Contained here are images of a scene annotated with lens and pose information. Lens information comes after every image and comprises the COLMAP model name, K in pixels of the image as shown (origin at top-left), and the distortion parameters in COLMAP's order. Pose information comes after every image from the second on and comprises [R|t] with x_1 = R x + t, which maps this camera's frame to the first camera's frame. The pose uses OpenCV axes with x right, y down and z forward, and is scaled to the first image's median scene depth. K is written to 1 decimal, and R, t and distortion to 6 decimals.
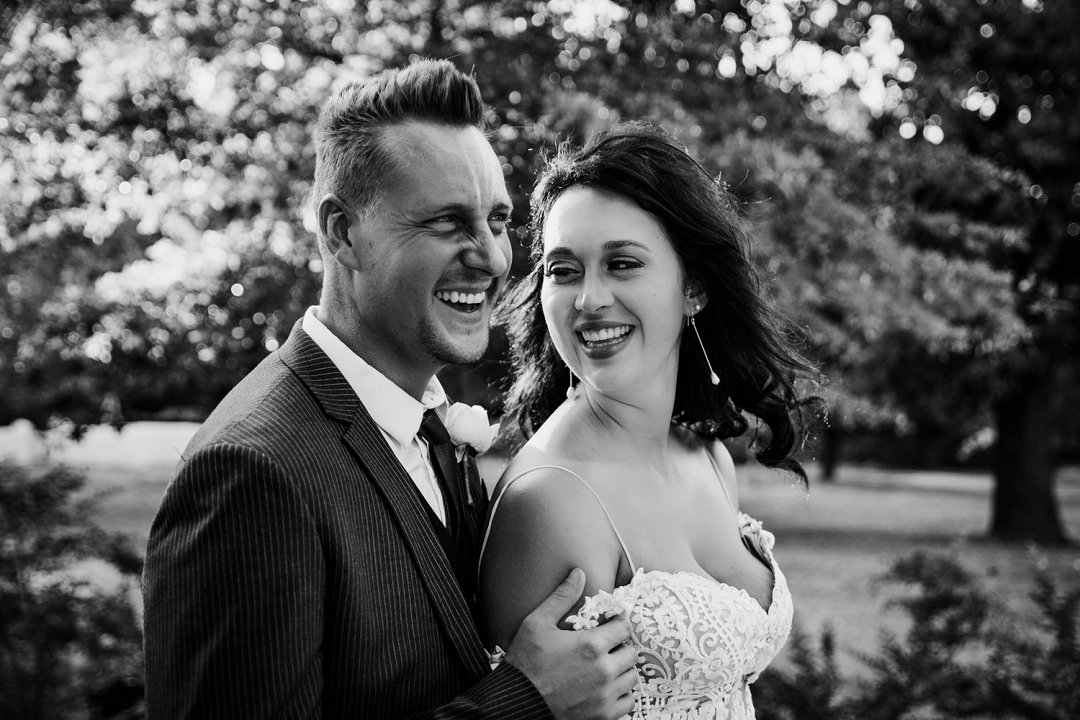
lens RADIAL K [[1306.3, 0, 540.0], [0, 1306.3, 360.0], [0, 0, 1]] dist [-0.008253, -0.021394]
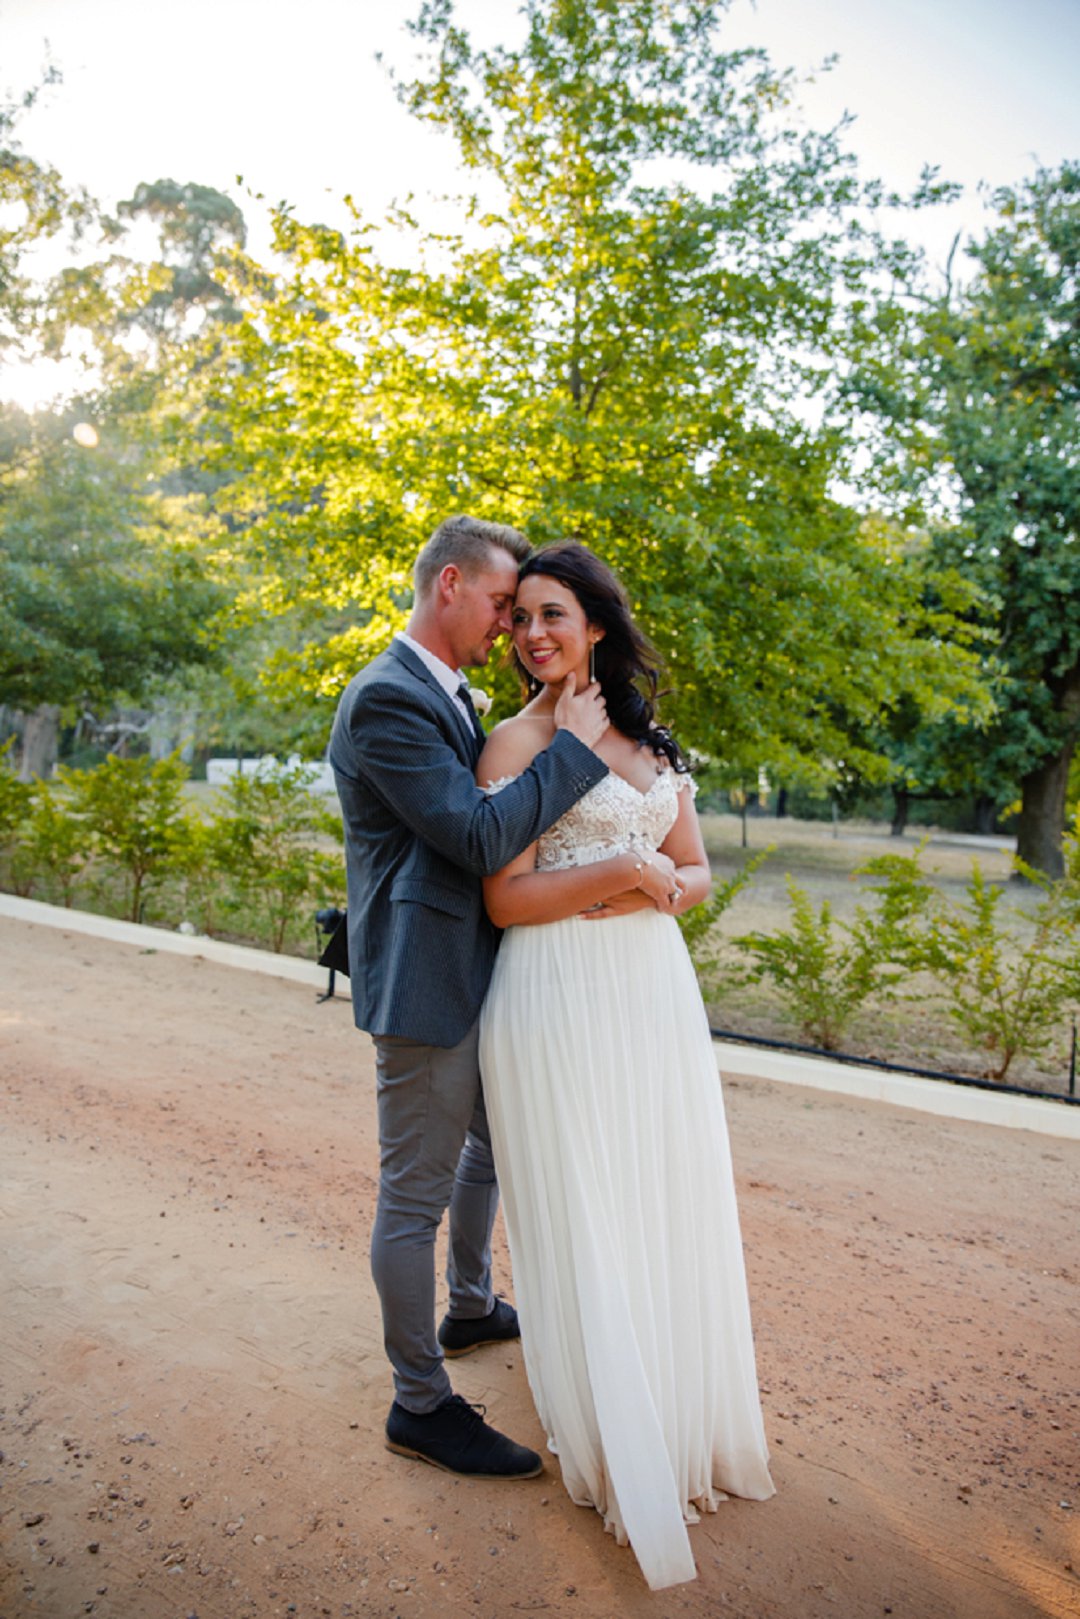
lens RADIAL K [[1170.3, 0, 540.0], [0, 1170.3, 809.5], [0, 0, 1]] dist [-0.192058, -0.000694]
pose [[0.987643, 0.052555, -0.147647, 0.087768], [-0.043412, 0.996974, 0.064478, 0.032045], [0.150589, -0.057272, 0.986936, -0.237106]]
